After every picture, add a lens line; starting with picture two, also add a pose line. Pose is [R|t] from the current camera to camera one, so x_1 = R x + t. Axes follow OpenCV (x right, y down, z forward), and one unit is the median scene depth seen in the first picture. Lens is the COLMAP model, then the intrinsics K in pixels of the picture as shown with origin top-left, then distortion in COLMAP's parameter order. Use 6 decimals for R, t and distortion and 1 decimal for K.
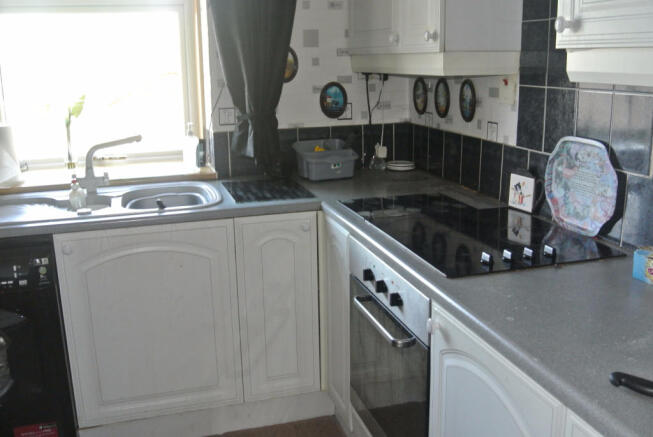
lens RADIAL K [[640.5, 0, 326.5], [0, 640.5, 218.5], [0, 0, 1]] dist [-0.118887, 0.004428]
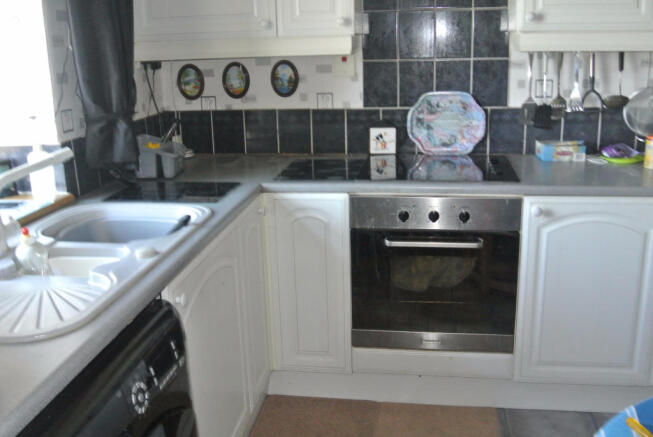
lens RADIAL K [[640.5, 0, 326.5], [0, 640.5, 218.5], [0, 0, 1]] dist [-0.118887, 0.004428]
pose [[0.436220, -0.237370, 0.867968, -0.940846], [0.236792, 0.960864, 0.143770, -0.104548], [-0.868126, 0.142812, 0.475355, 0.487759]]
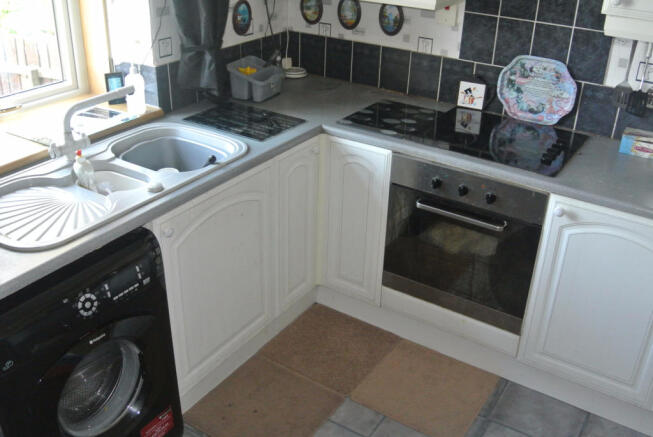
lens RADIAL K [[640.5, 0, 326.5], [0, 640.5, 218.5], [0, 0, 1]] dist [-0.118887, 0.004428]
pose [[0.764823, -0.263164, 0.588040, -0.767104], [0.115847, 0.954065, 0.276295, -0.195498], [-0.633739, -0.143194, 0.760178, 0.148134]]
